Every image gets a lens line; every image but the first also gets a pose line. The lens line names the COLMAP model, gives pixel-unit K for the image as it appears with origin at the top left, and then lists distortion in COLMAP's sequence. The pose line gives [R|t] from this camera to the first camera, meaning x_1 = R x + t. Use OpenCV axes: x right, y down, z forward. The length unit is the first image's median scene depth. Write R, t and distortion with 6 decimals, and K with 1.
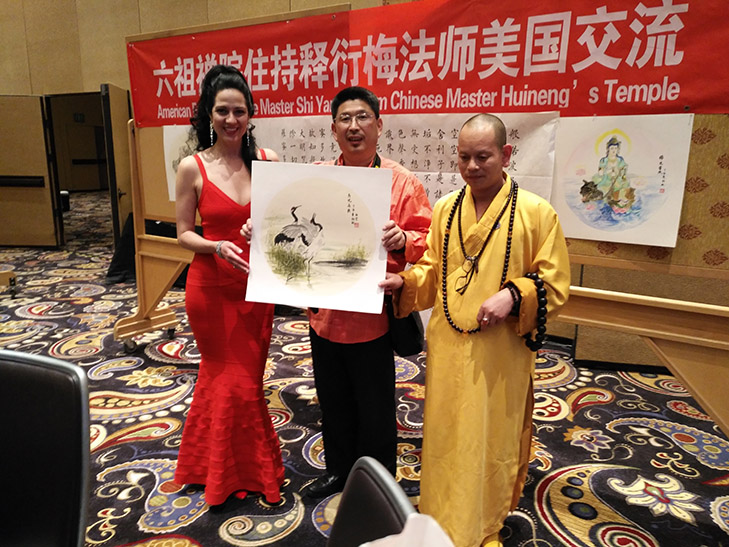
lens RADIAL K [[604.6, 0, 358.5], [0, 604.6, 279.5], [0, 0, 1]] dist [-0.007593, 0.067509]
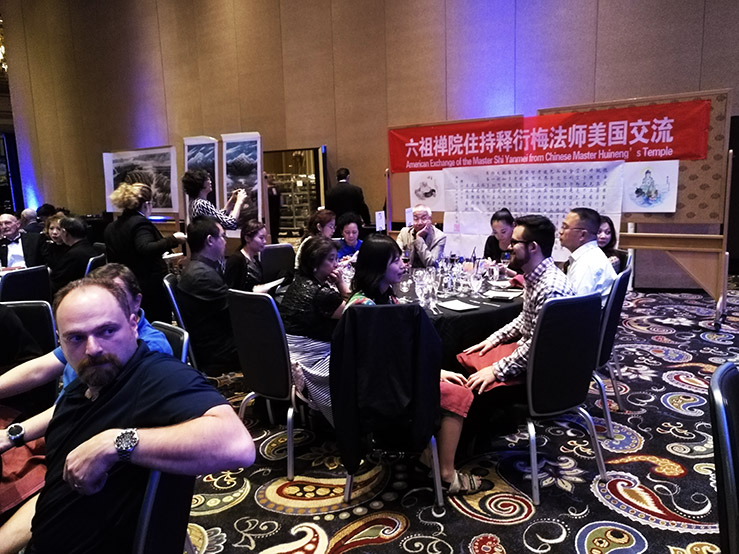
lens RADIAL K [[612.9, 0, 384.6], [0, 612.9, 279.0], [0, 0, 1]] dist [-0.007593, 0.067509]
pose [[0.999060, -0.038155, -0.020569, -0.527000], [0.036992, 0.997843, -0.054232, 0.260392], [0.022594, 0.053420, 0.998316, -1.279820]]
